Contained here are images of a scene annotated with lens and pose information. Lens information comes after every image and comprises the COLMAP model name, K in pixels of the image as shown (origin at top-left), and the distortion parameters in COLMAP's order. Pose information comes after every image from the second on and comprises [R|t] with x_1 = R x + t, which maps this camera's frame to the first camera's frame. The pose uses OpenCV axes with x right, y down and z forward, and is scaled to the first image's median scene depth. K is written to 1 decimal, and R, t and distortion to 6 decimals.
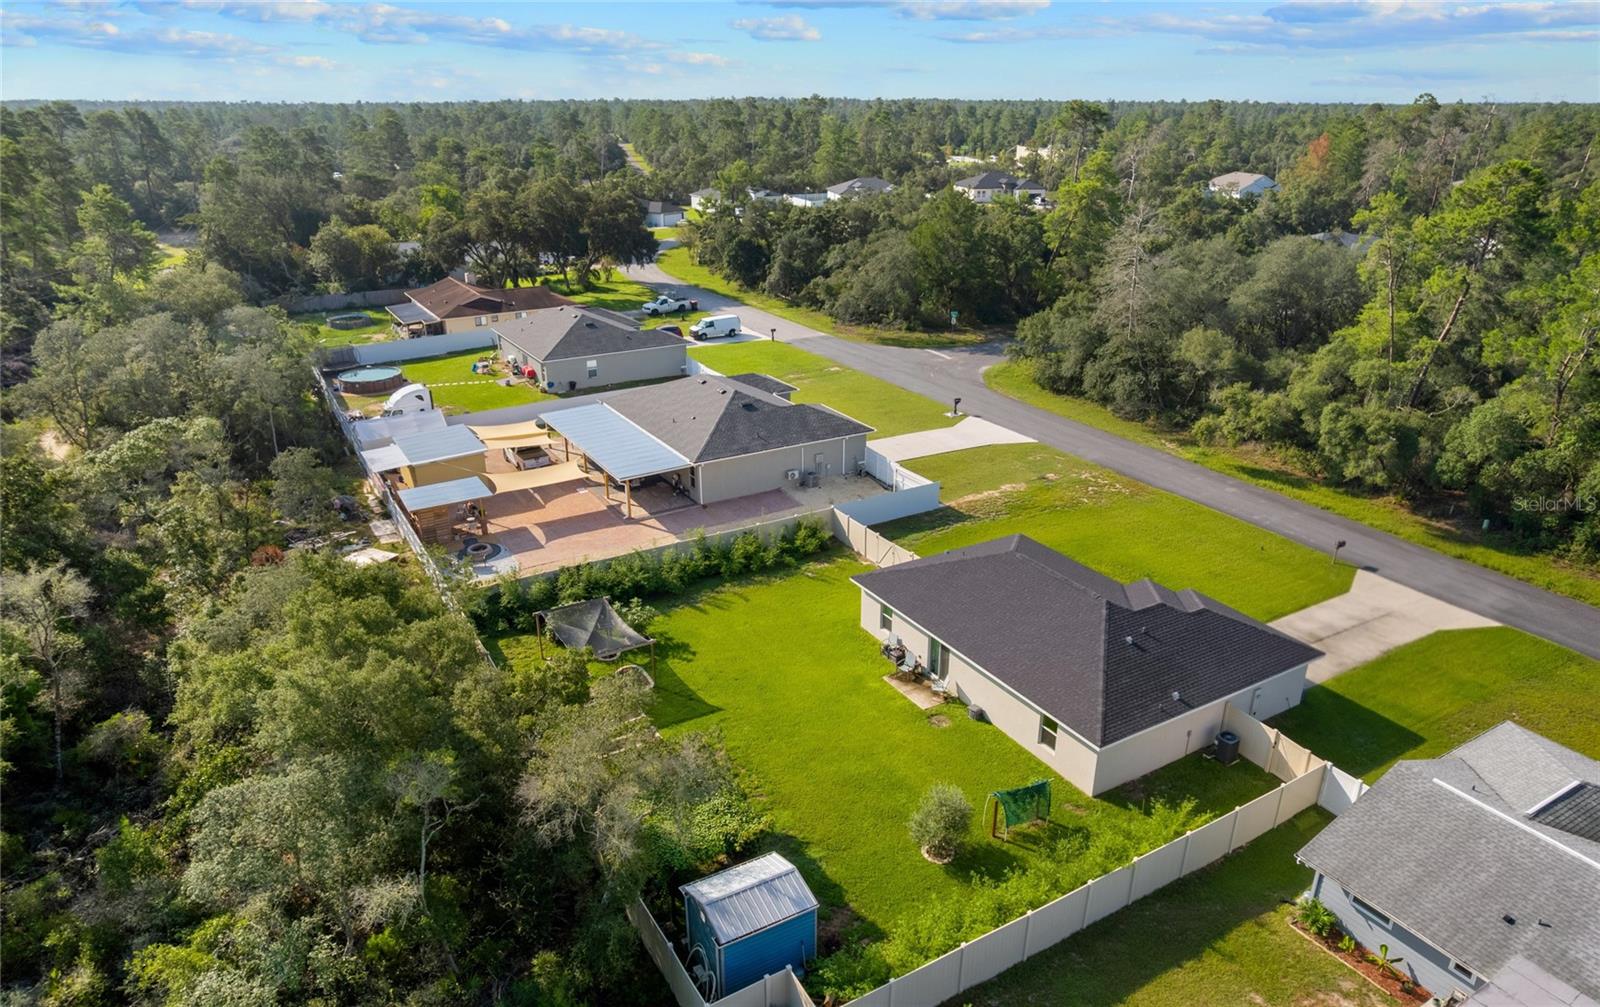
lens RADIAL K [[1039.3, 0, 807.9], [0, 1039.3, 508.9], [0, 0, 1]] dist [-0.070003, 0.059801]
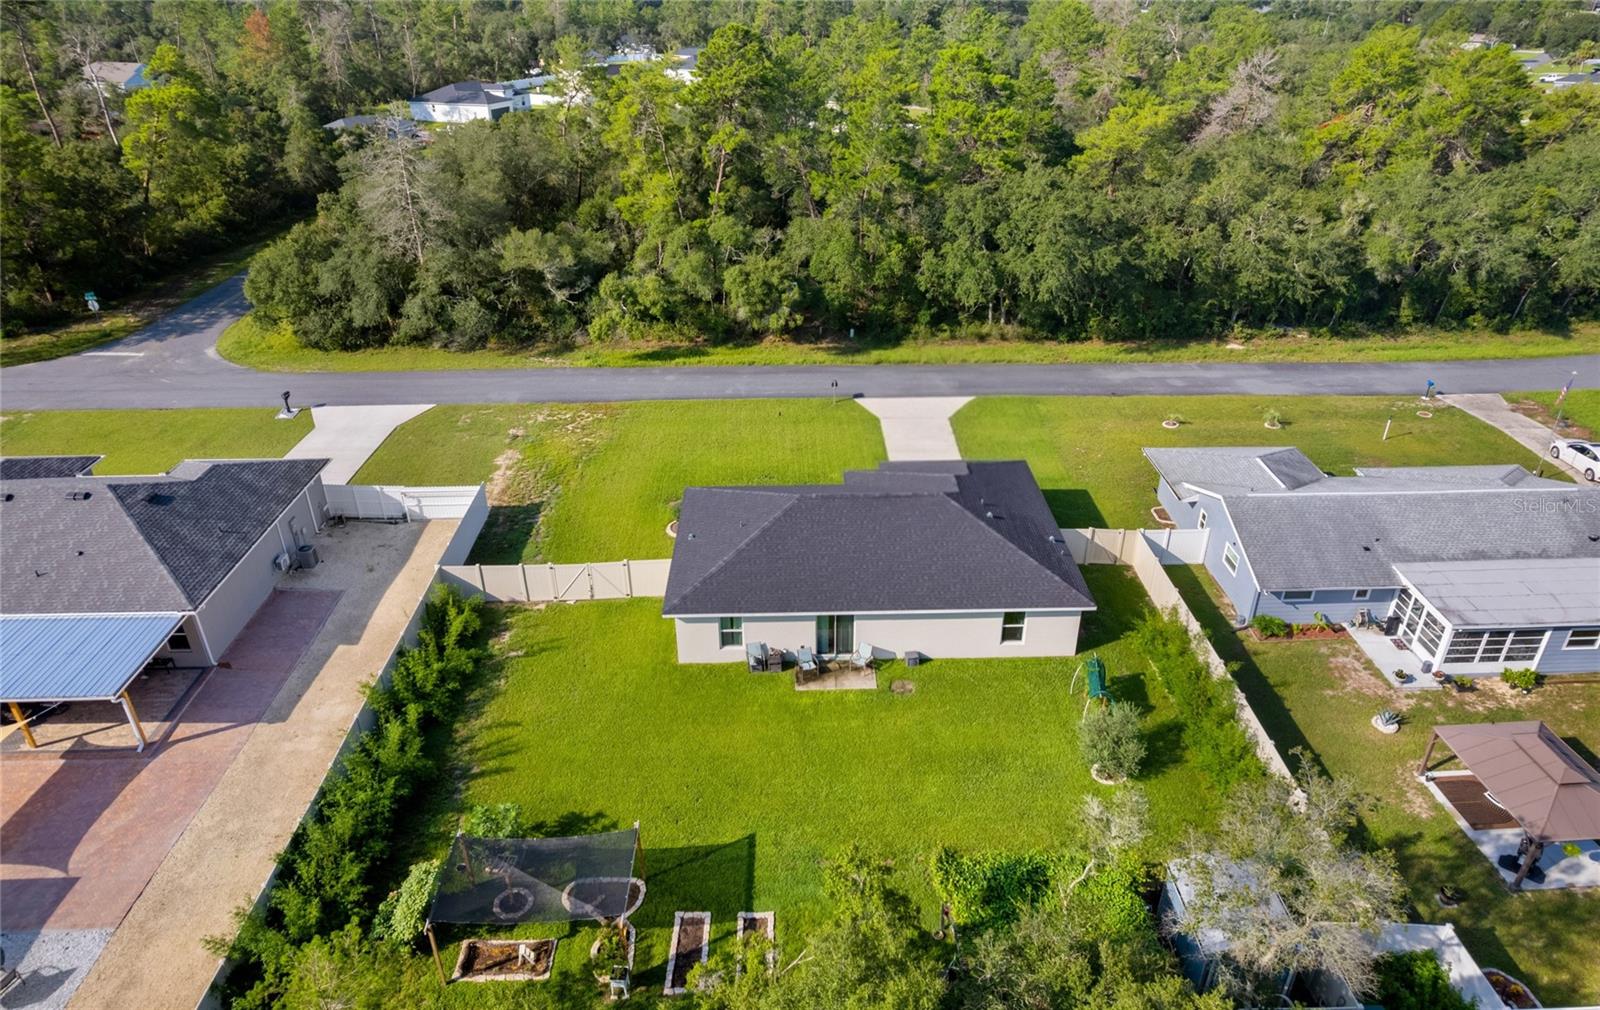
lens RADIAL K [[1039.3, 0, 807.9], [0, 1039.3, 510.4], [0, 0, 1]] dist [-0.070003, 0.059801]
pose [[0.488380, -0.410939, 0.769814, -0.364893], [0.327815, 0.903960, 0.274579, -0.140895], [-0.808716, 0.118258, 0.576188, 0.347510]]
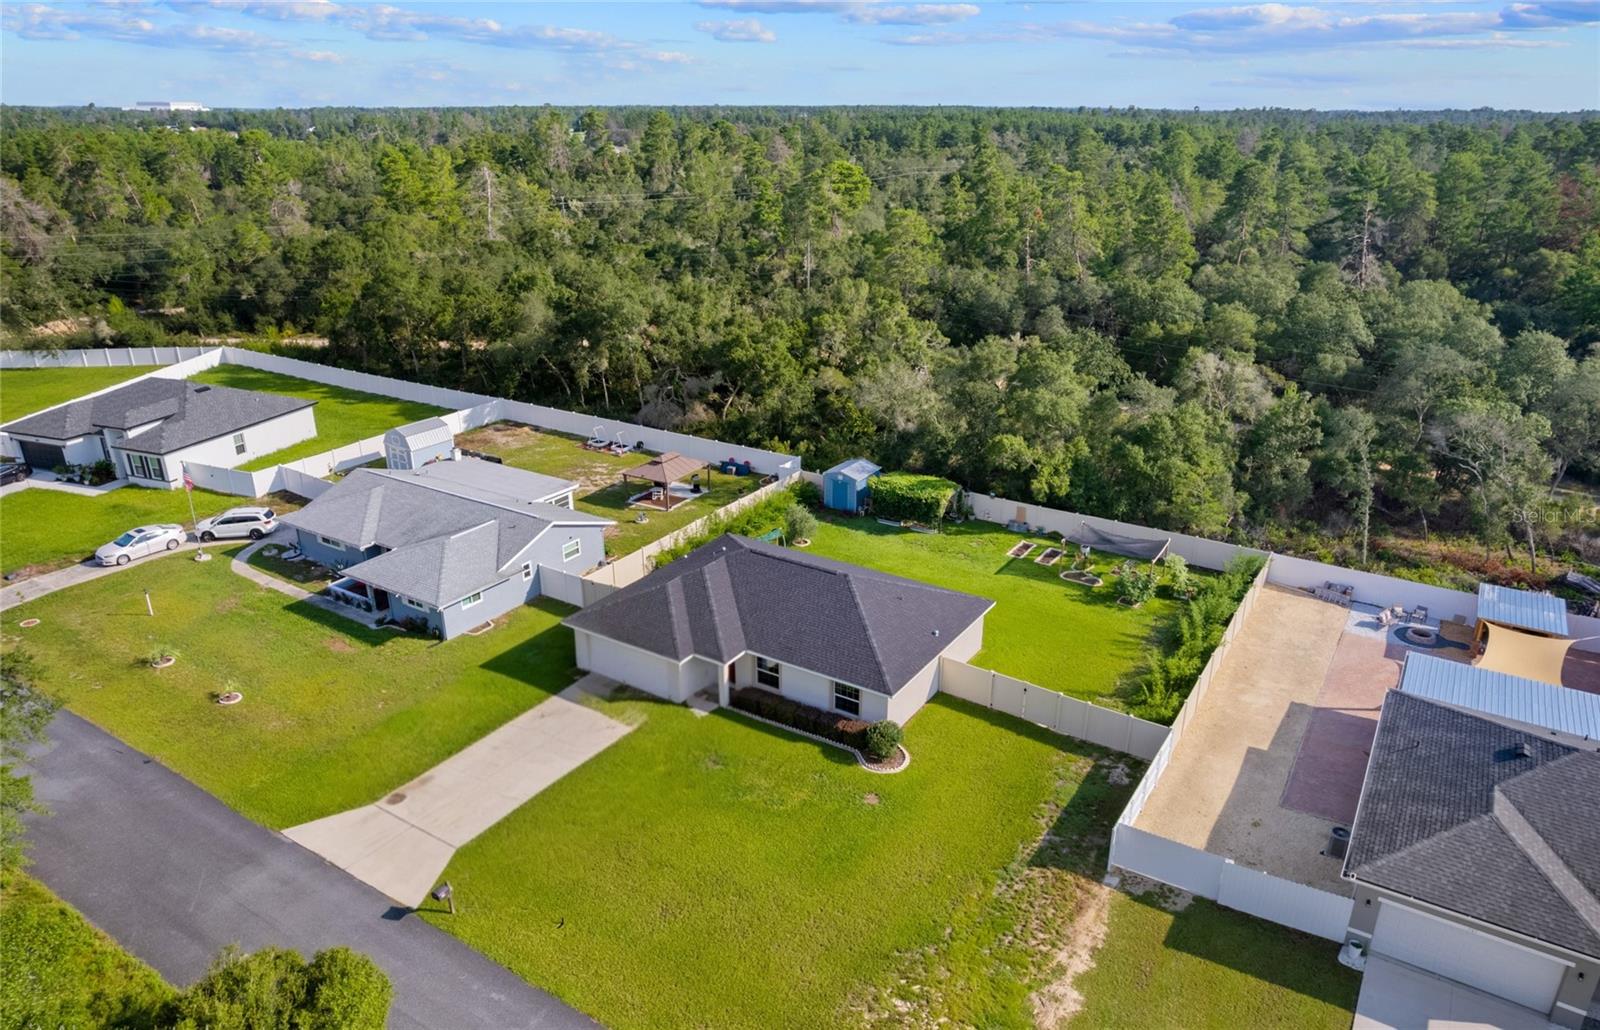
lens RADIAL K [[1064.4, 0, 813.9], [0, 1064.4, 519.6], [0, 0, 1]] dist [-0.041069, 0.003581]
pose [[-0.889558, 0.164133, -0.426318, 0.487273], [-0.173278, 0.742252, 0.647330, -0.493331], [0.422684, 0.649709, -0.631836, 1.179209]]
